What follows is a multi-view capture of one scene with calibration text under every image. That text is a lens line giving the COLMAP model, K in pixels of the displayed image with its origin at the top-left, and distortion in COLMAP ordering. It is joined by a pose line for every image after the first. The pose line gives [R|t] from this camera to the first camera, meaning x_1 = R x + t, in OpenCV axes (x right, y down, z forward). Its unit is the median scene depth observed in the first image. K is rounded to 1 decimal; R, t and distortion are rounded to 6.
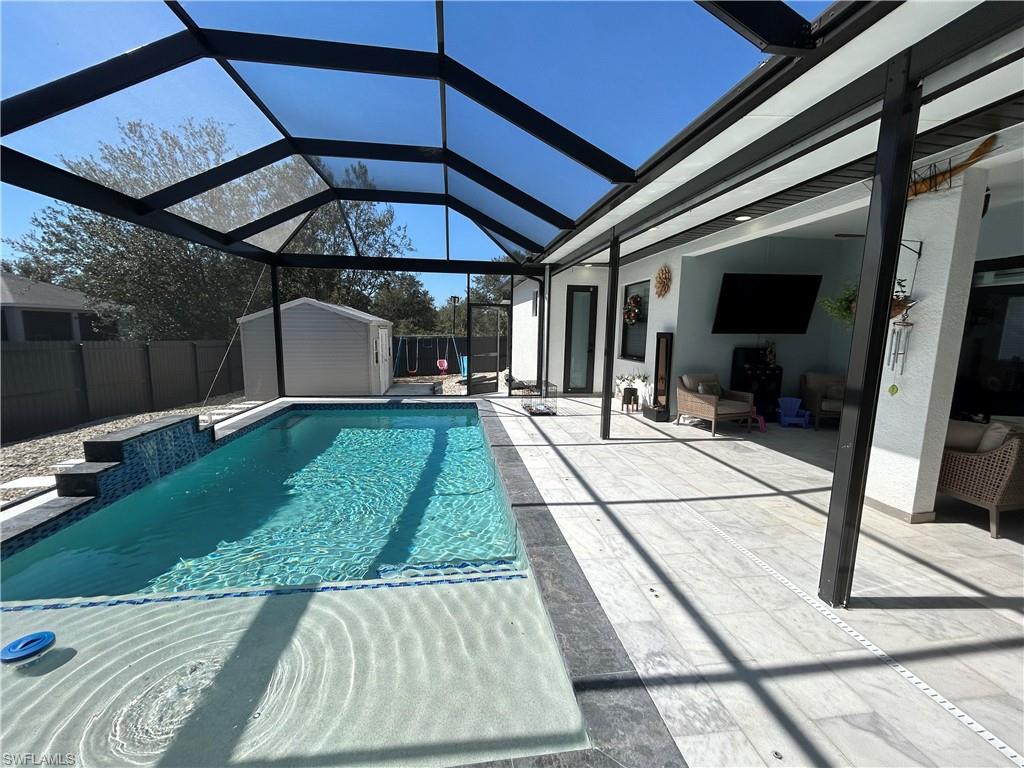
lens RADIAL K [[414.4, 0, 513.0], [0, 414.4, 386.5], [0, 0, 1]] dist [0.002607, -0.000161]
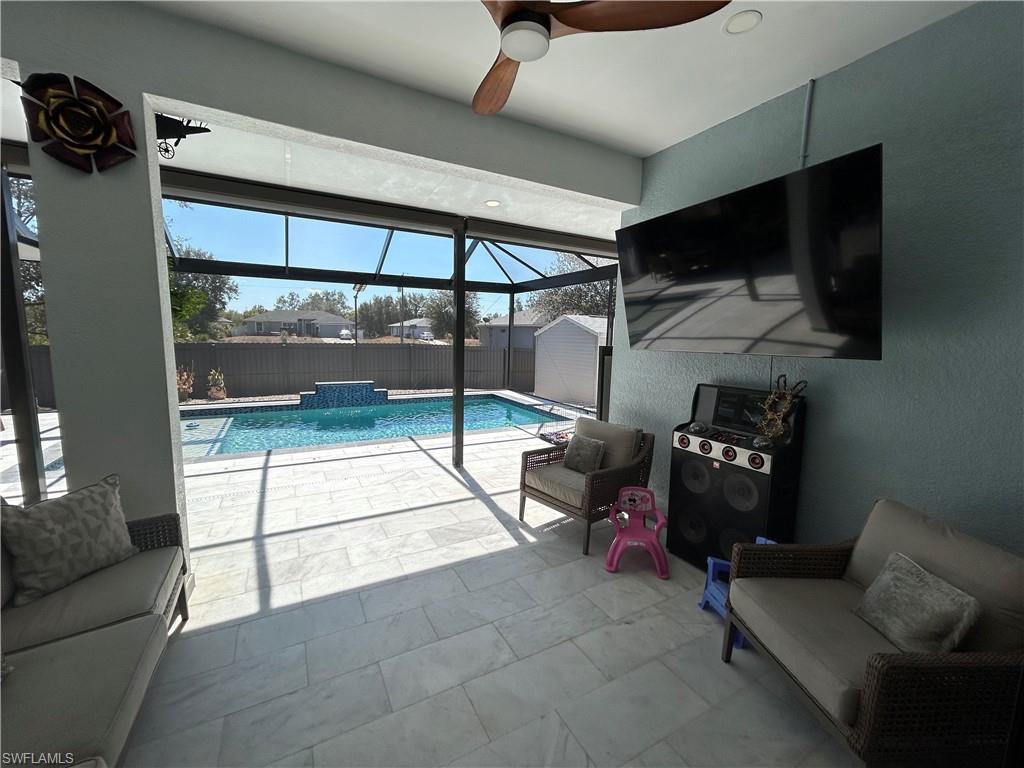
lens RADIAL K [[414.4, 0, 510.7], [0, 414.4, 386.6], [0, 0, 1]] dist [0.002607, -0.000161]
pose [[0.341837, 0.113059, -0.932934, 2.014685], [-0.148517, 0.986761, 0.065164, -0.208010], [0.927949, 0.116281, 0.354102, 1.510031]]
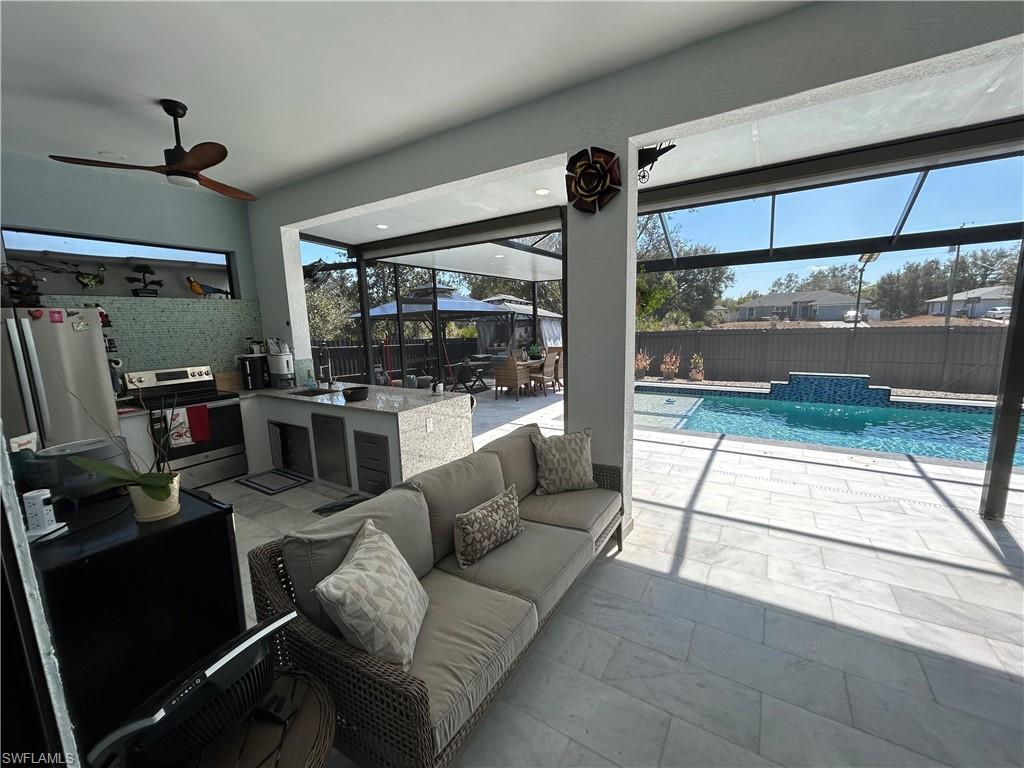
lens RADIAL K [[414.4, 0, 510.9], [0, 414.4, 384.8], [0, 0, 1]] dist [0.002607, -0.000161]
pose [[-0.655633, 0.120361, -0.745425, 1.992978], [-0.086672, 0.968693, 0.232643, -0.227261], [0.750089, 0.217136, -0.624675, 1.605425]]
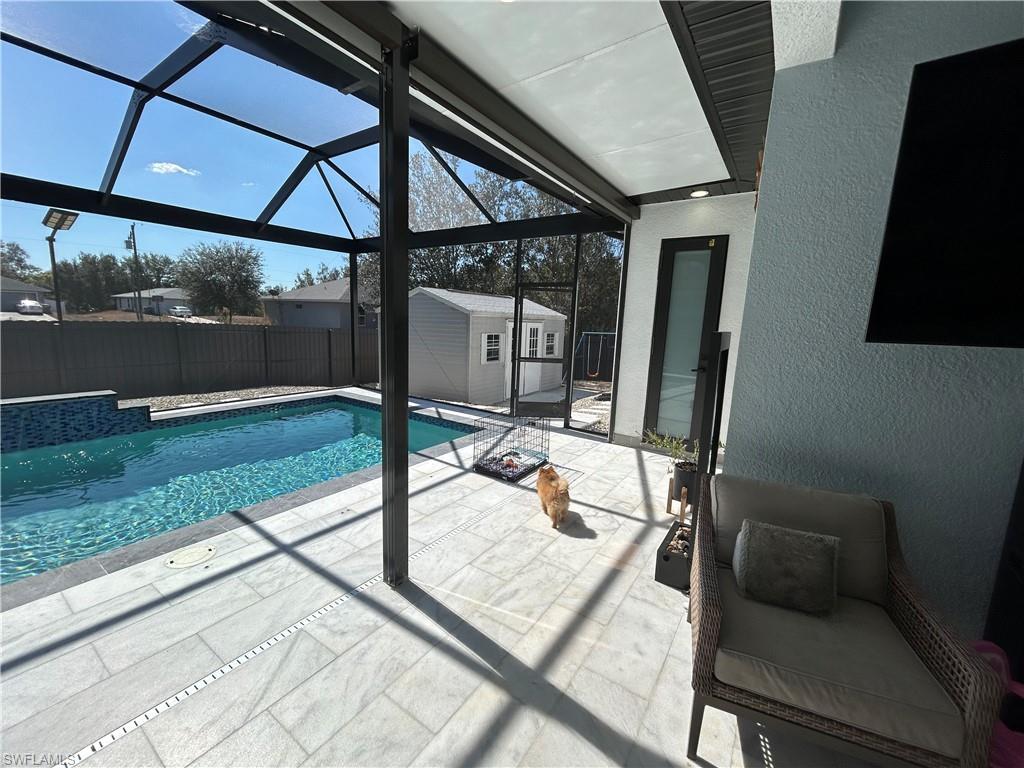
lens RADIAL K [[414.4, 0, 508.2], [0, 414.4, 385.8], [0, 0, 1]] dist [0.002607, -0.000161]
pose [[0.730707, 0.121704, -0.671756, 1.086484], [-0.120497, 0.991525, 0.048567, -0.193393], [0.671973, 0.045456, 0.739179, 1.473187]]
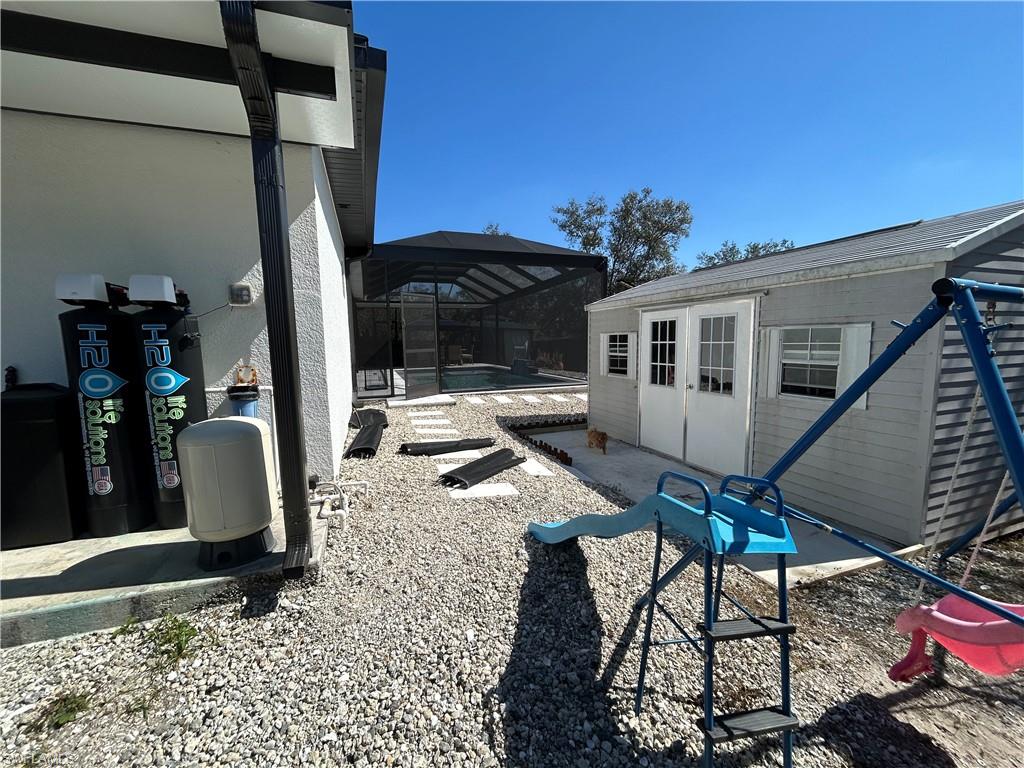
lens RADIAL K [[414.4, 0, 512.9], [0, 414.4, 382.8], [0, 0, 1]] dist [0.002607, -0.000161]
pose [[-0.980889, 0.027987, -0.192546, -0.264610], [-0.019791, 0.970116, 0.241833, -0.697897], [0.193560, 0.241022, -0.951022, 5.851473]]
